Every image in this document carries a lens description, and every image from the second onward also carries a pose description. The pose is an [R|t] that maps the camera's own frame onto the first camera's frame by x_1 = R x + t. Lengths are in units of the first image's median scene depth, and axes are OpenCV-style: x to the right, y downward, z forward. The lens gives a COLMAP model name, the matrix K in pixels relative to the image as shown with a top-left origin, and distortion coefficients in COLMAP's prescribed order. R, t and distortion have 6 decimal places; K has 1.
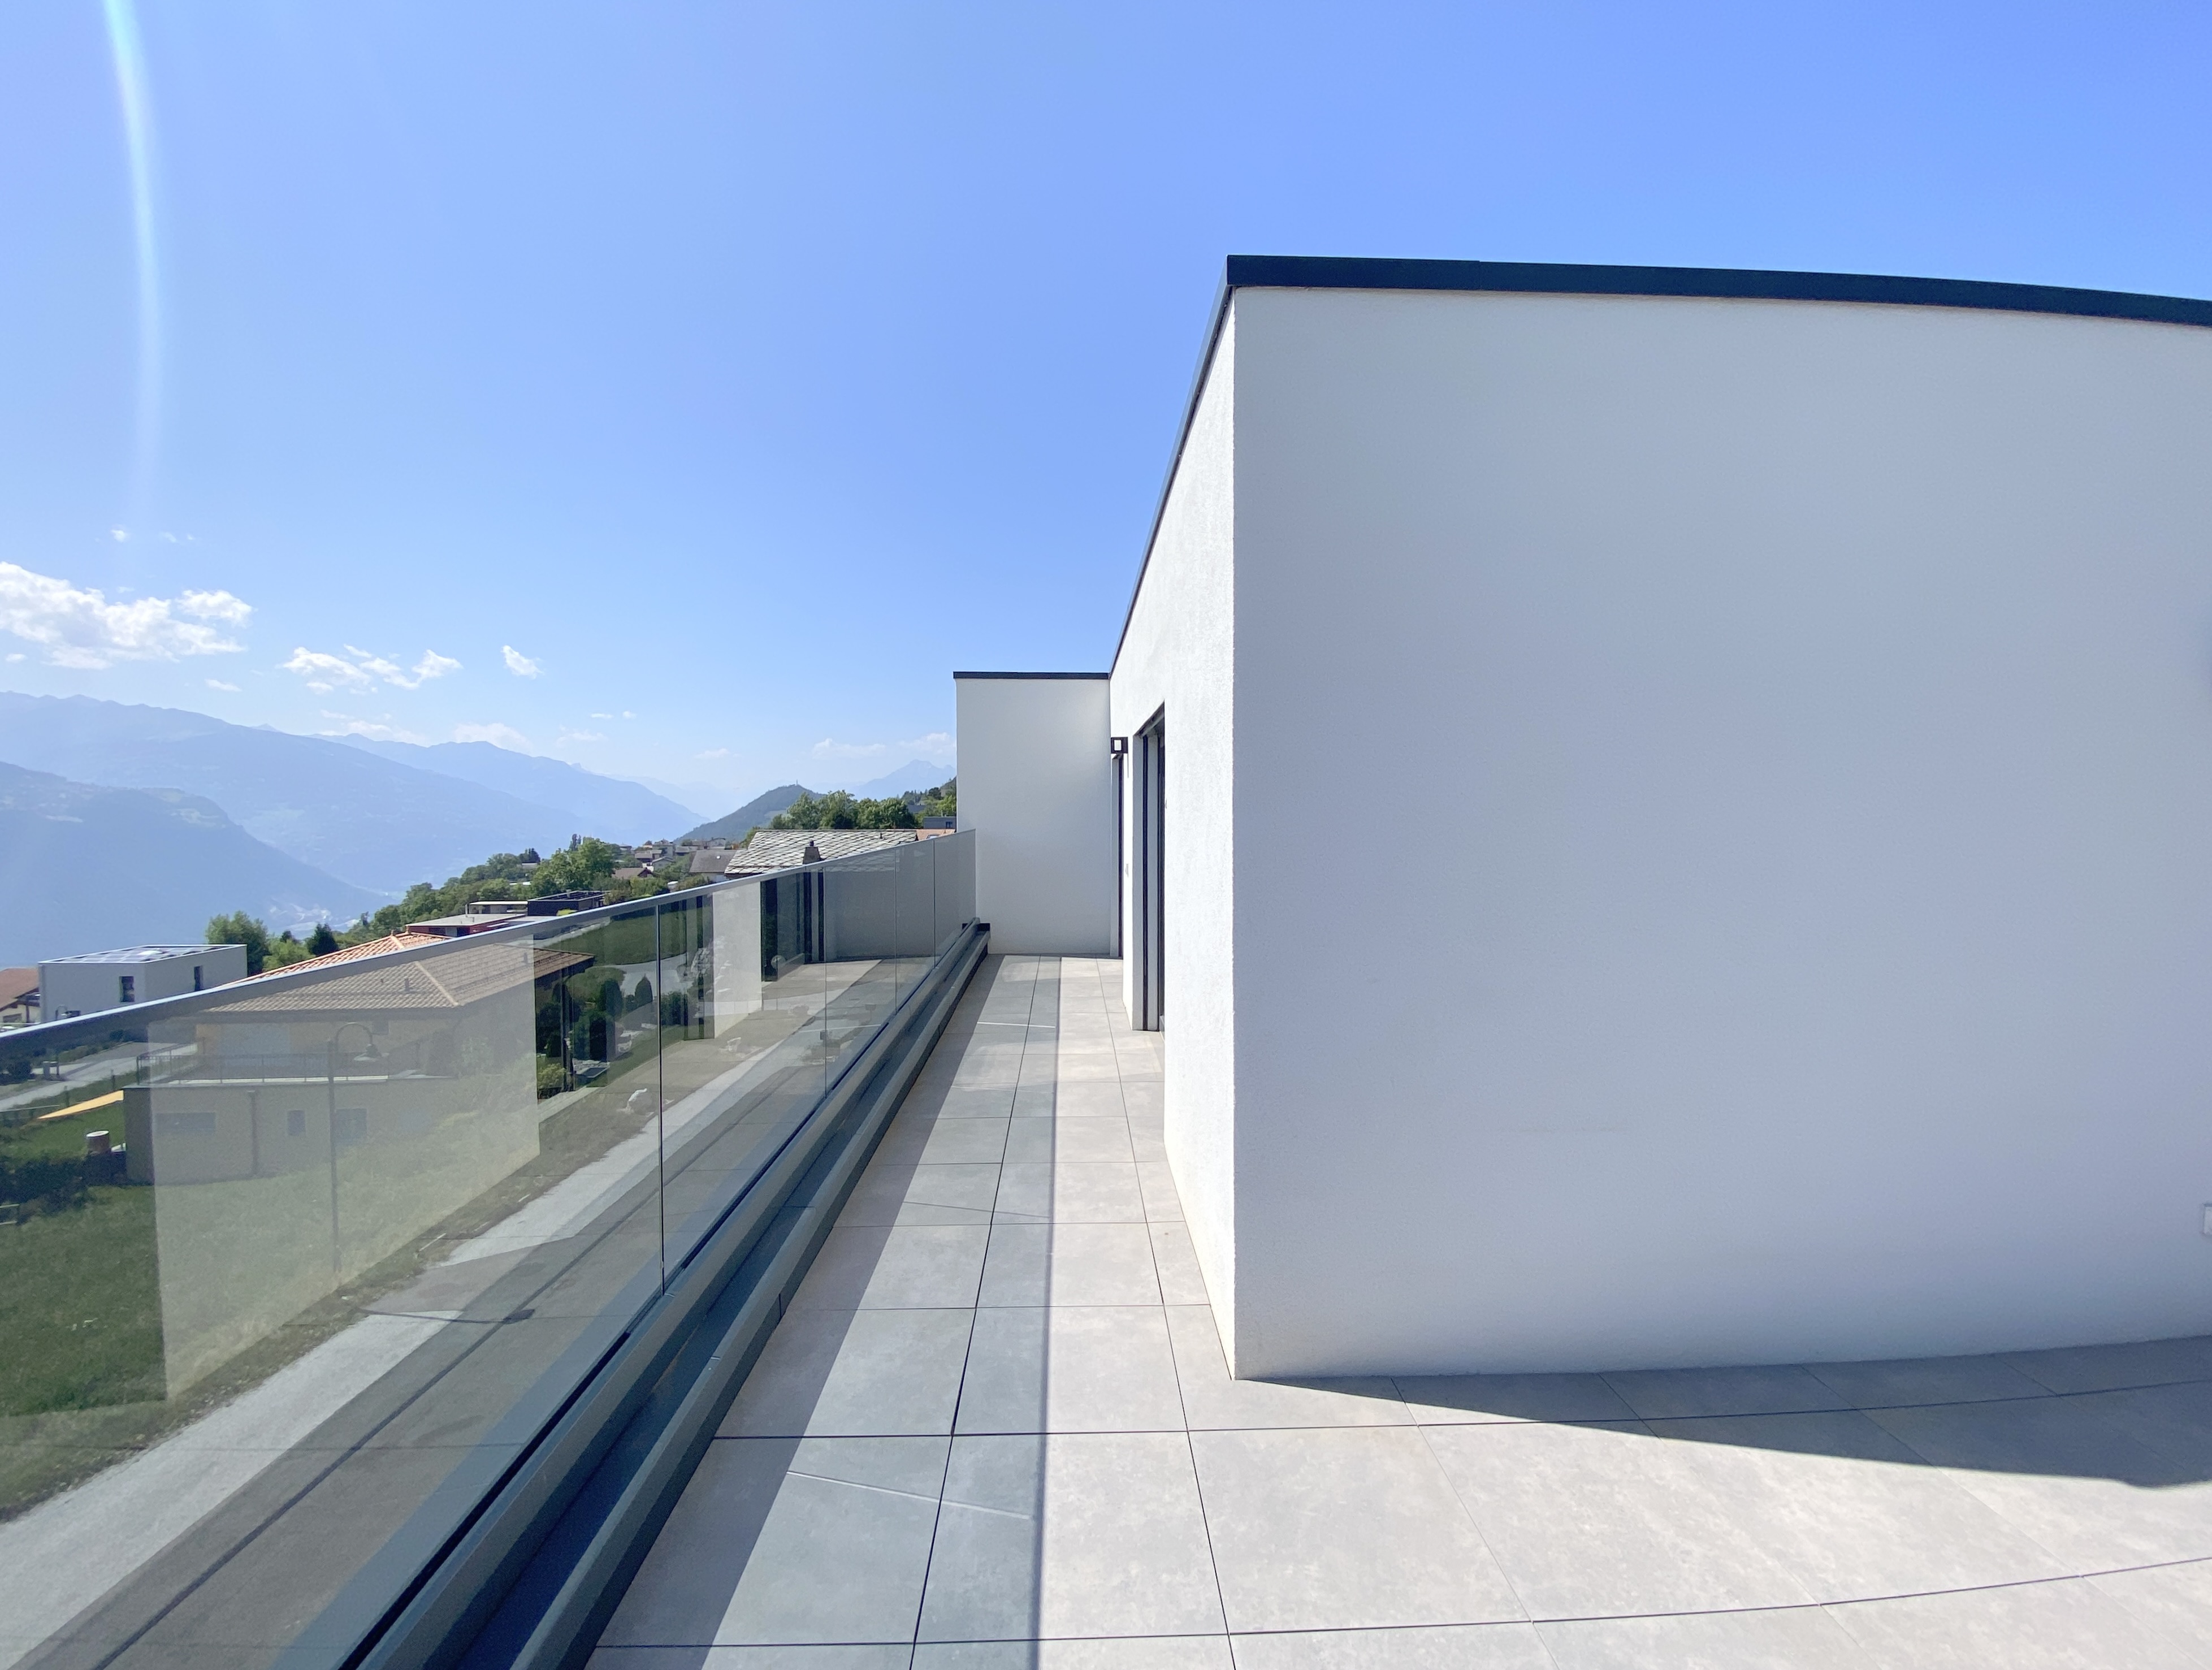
lens RADIAL K [[901.8, 0, 1102.9], [0, 901.8, 843.5], [0, 0, 1]] dist [0.027710, -0.022050]
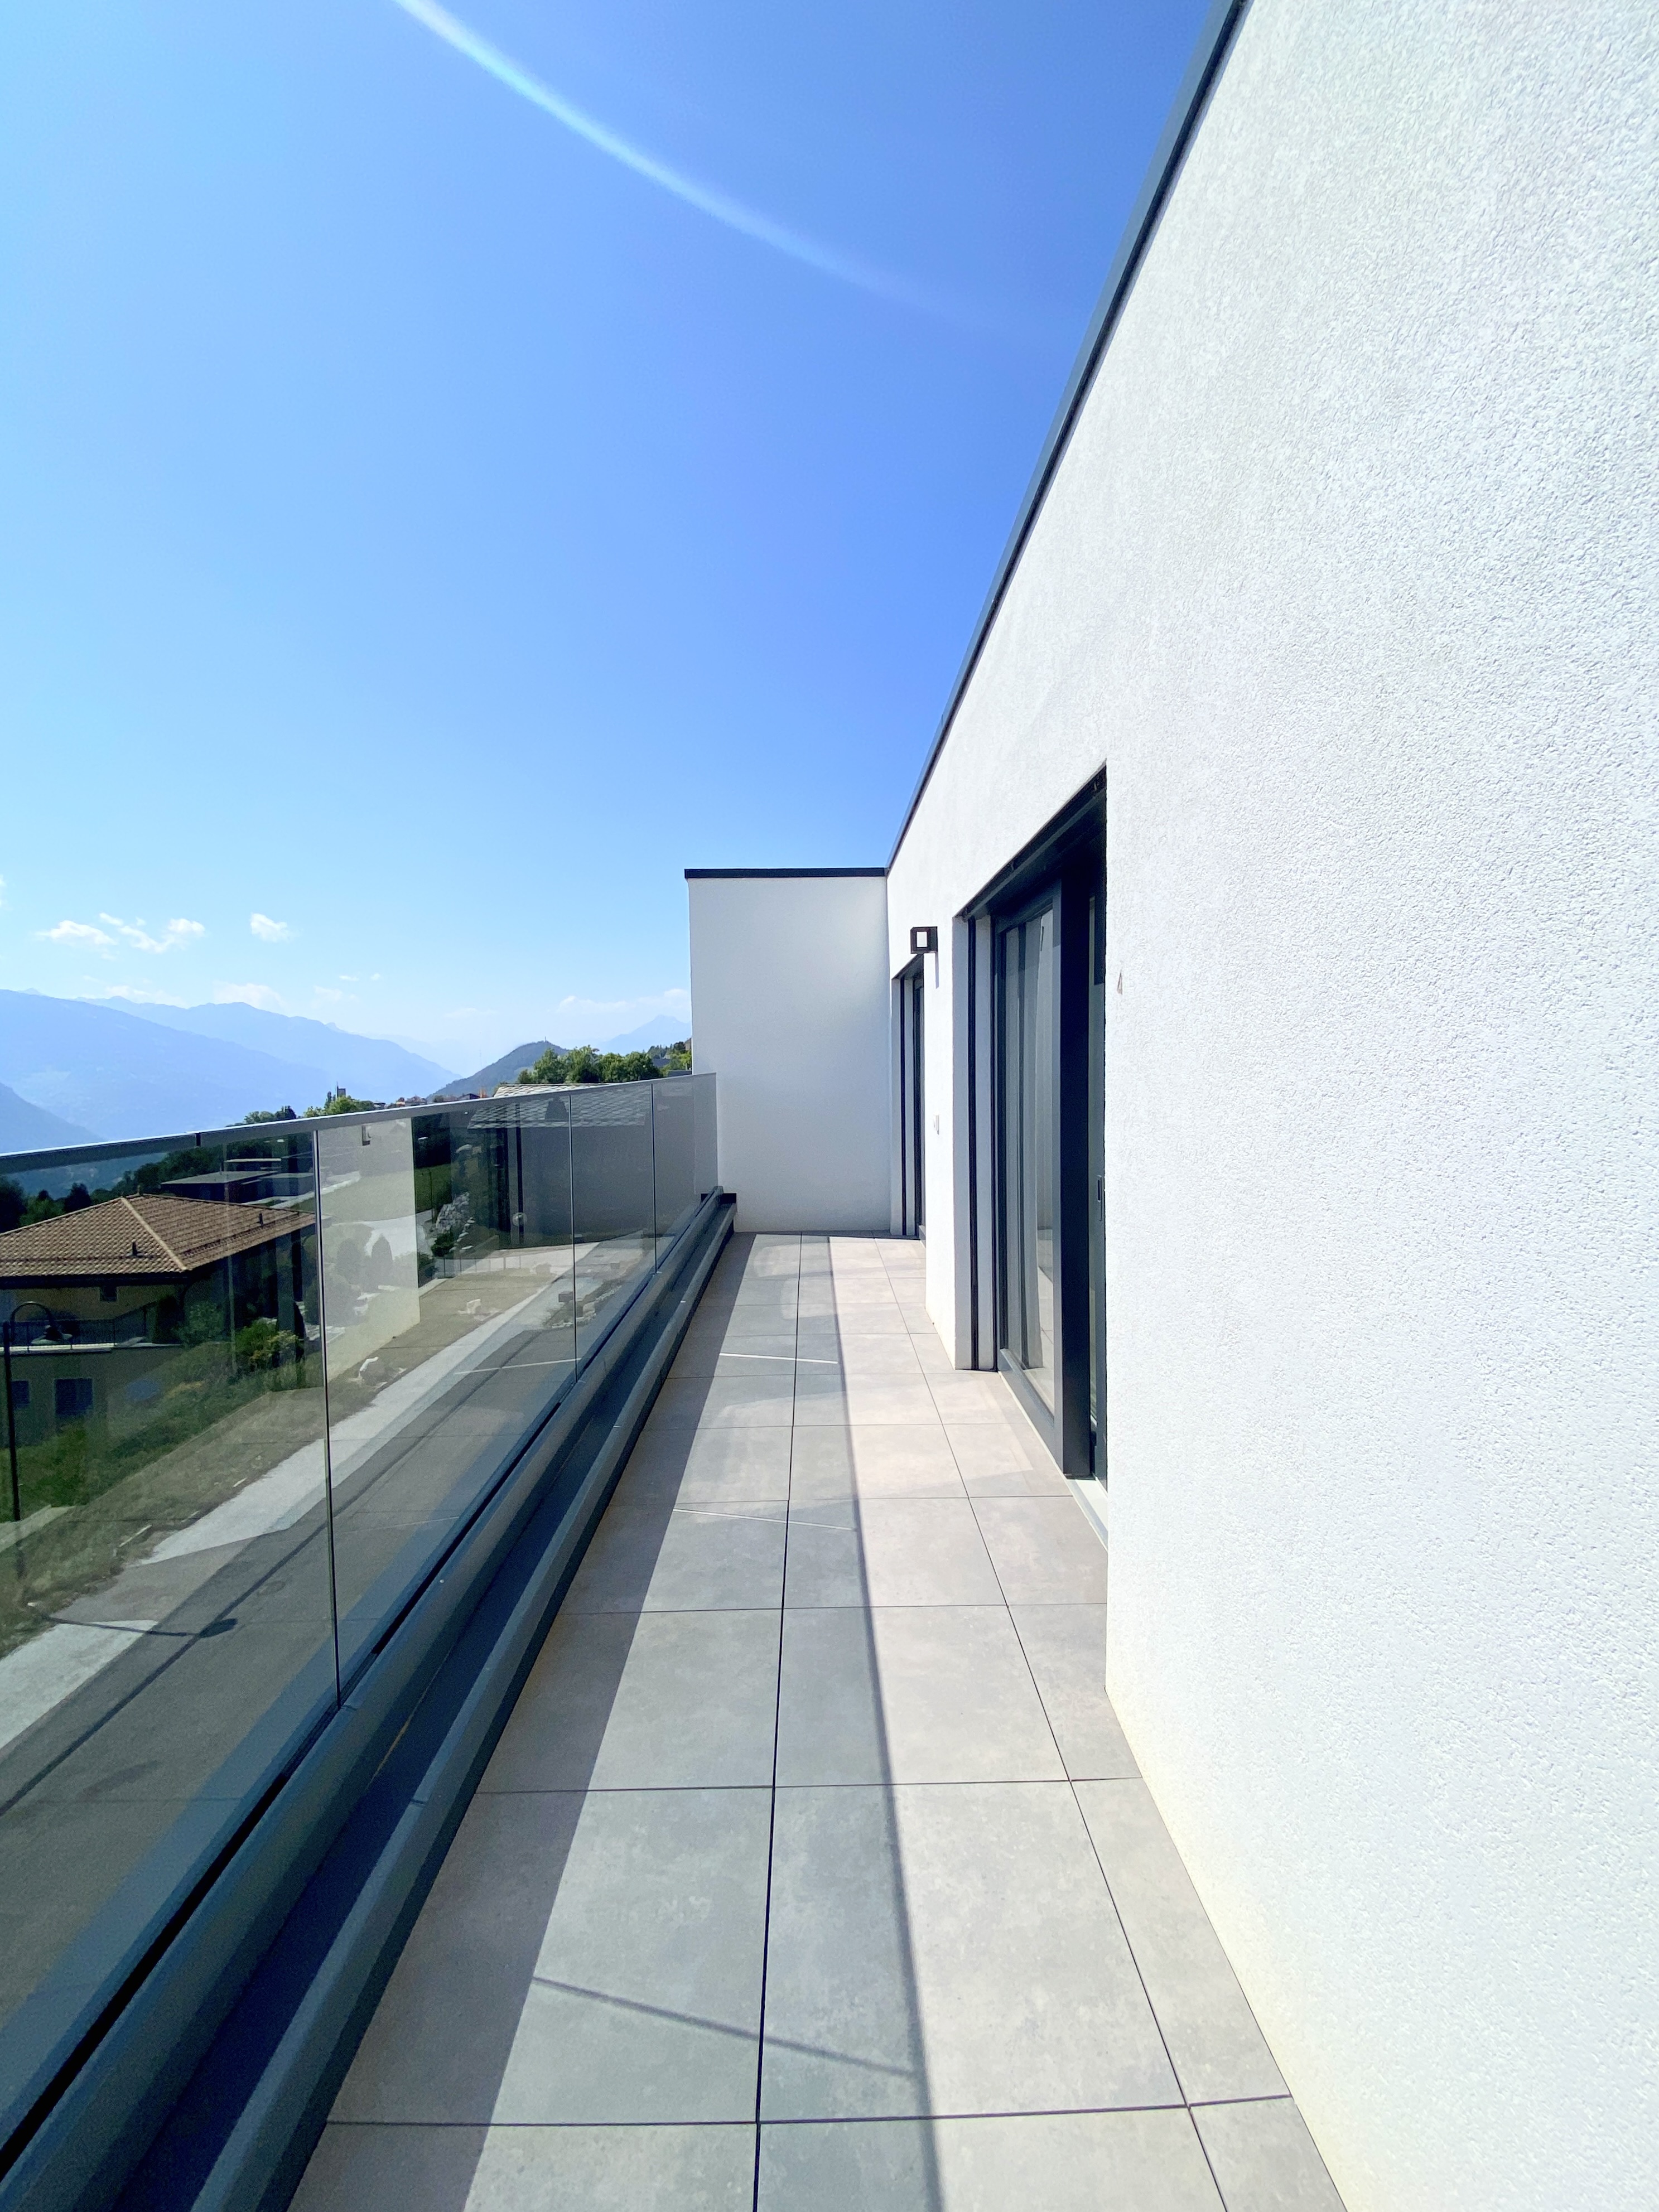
lens RADIAL K [[901.8, 0, 831.0], [0, 901.8, 1119.6], [0, 0, 1]] dist [0.027710, -0.022050]
pose [[0.999761, -0.010978, -0.018927, -0.030749], [0.011482, 0.999577, 0.026703, 0.005121], [0.018626, -0.026914, 0.999464, 0.245157]]
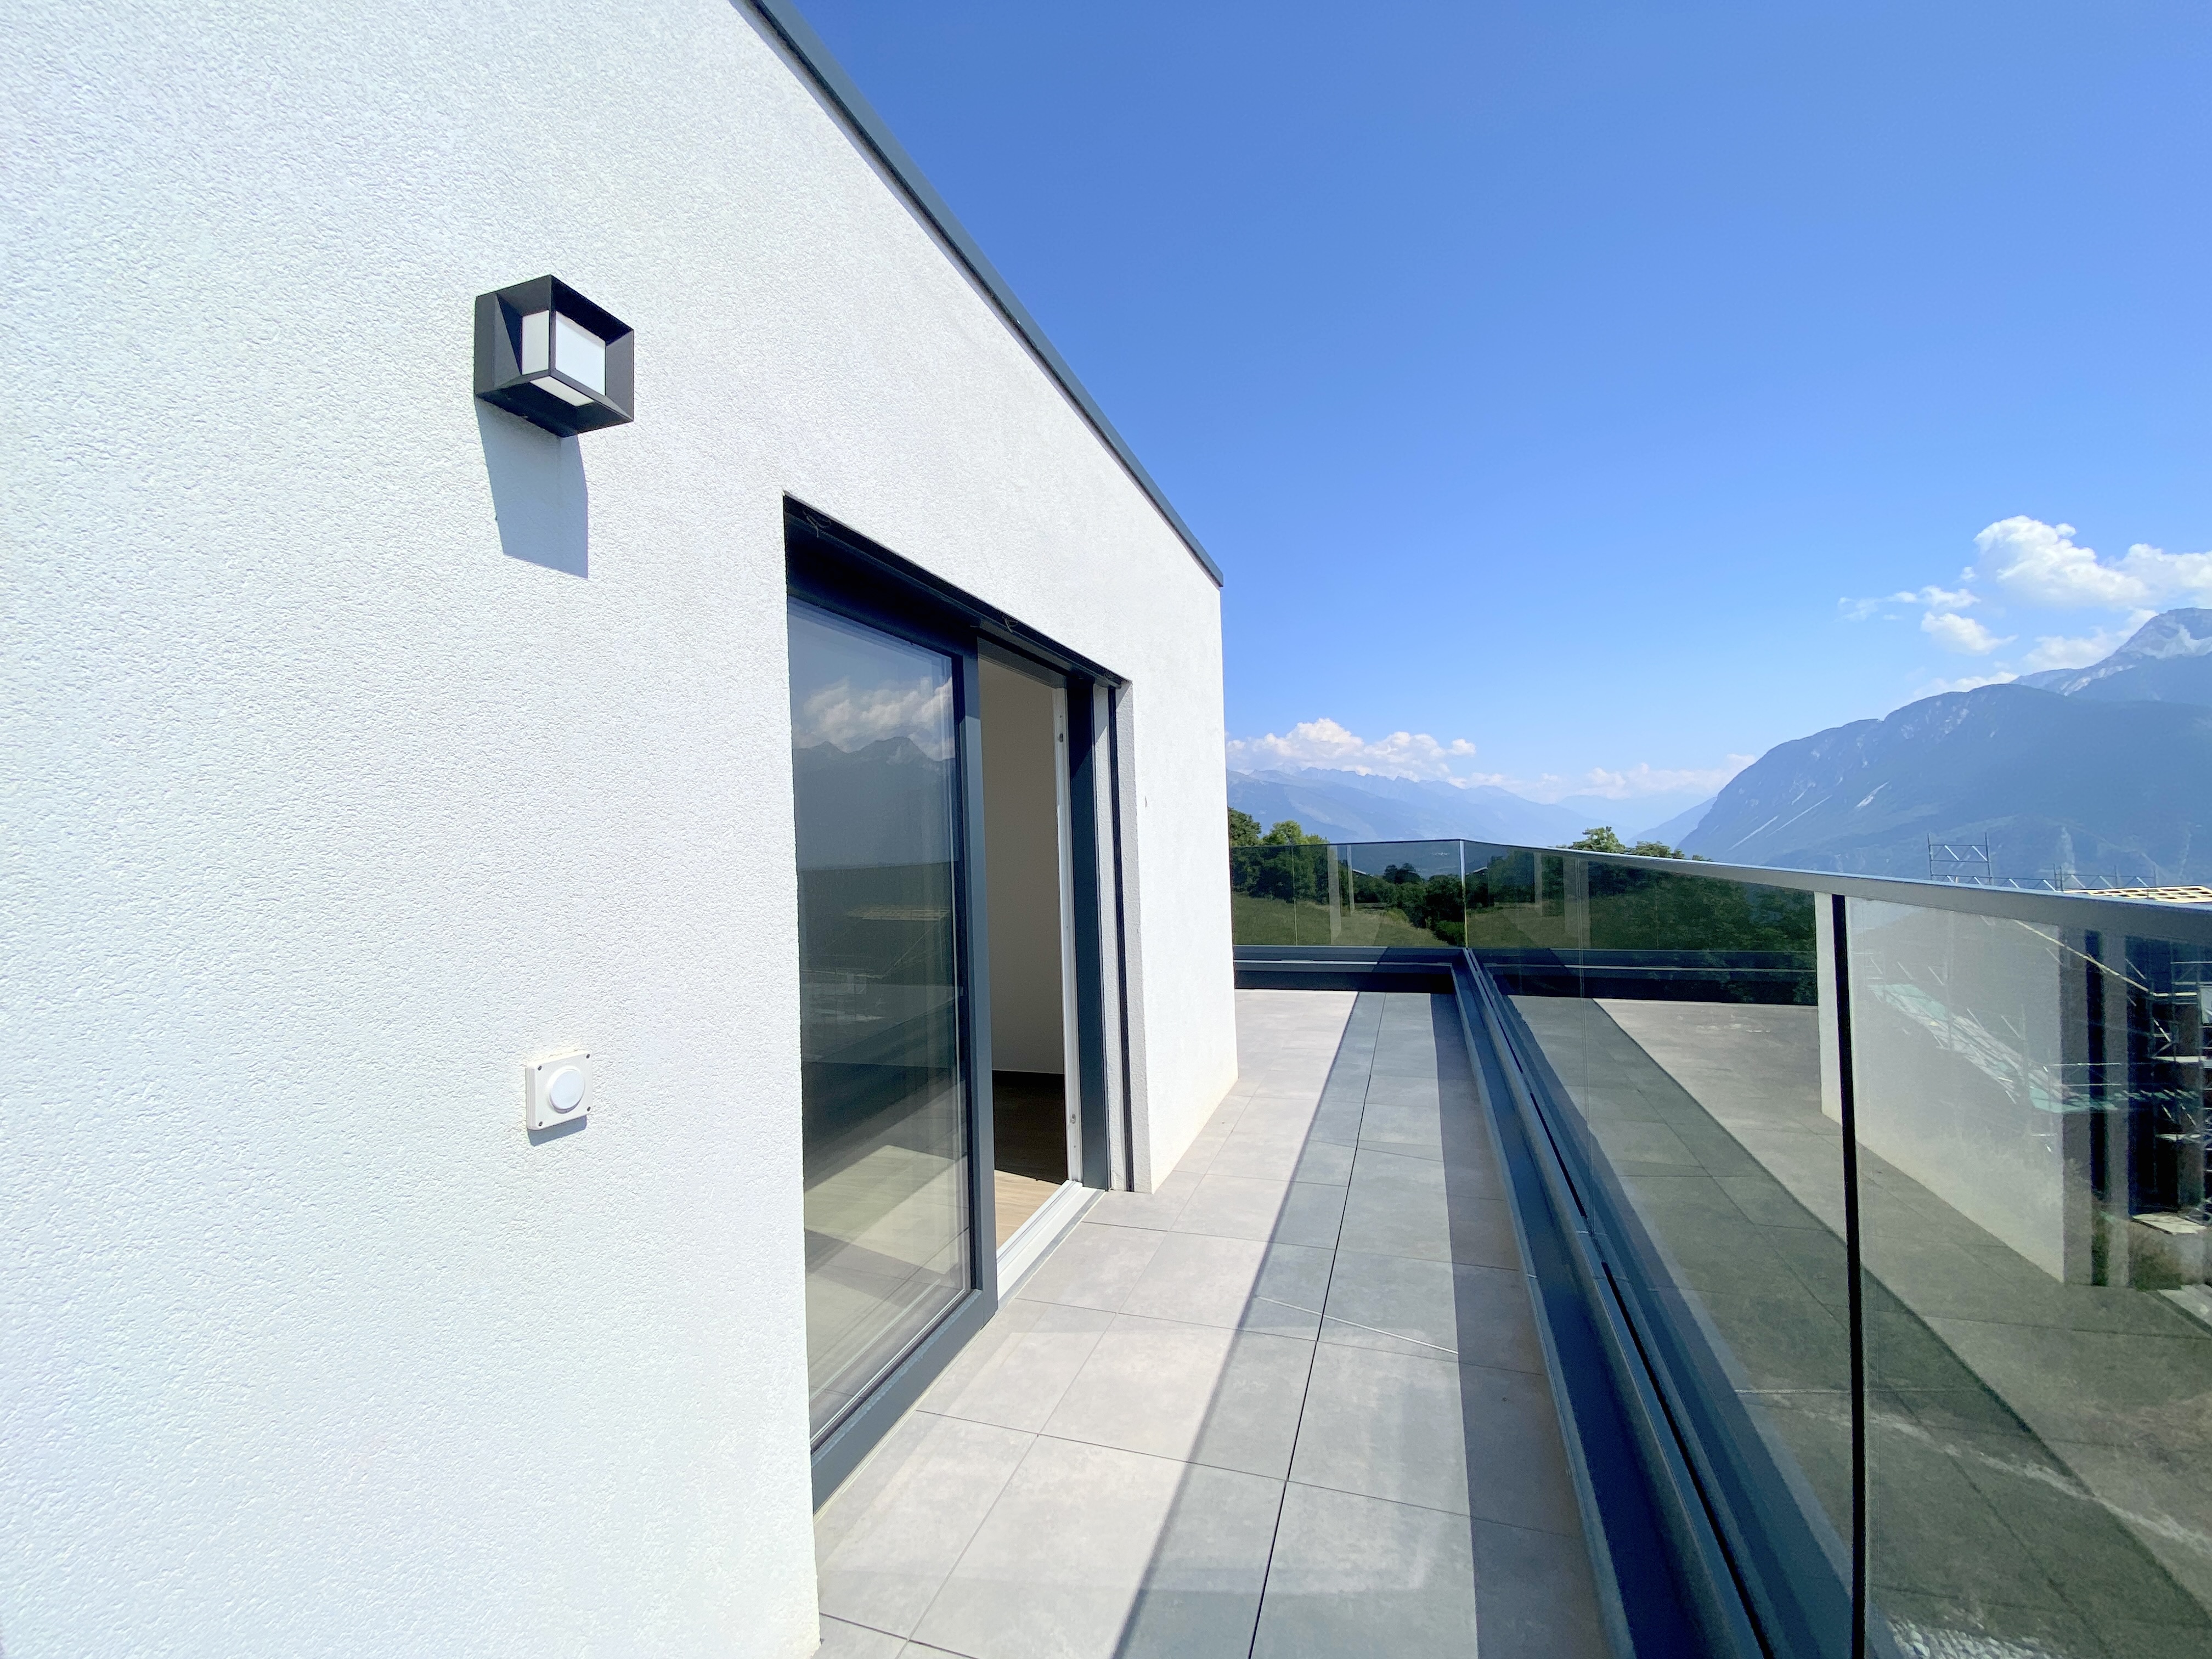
lens RADIAL K [[901.7, 0, 1102.9], [0, 901.7, 838.0], [0, 0, 1]] dist [0.027710, -0.022050]
pose [[-0.928485, 0.031500, 0.370032, -0.100419], [0.047220, 0.998323, 0.033500, -0.016677], [-0.368356, 0.048577, -0.928415, 0.840592]]
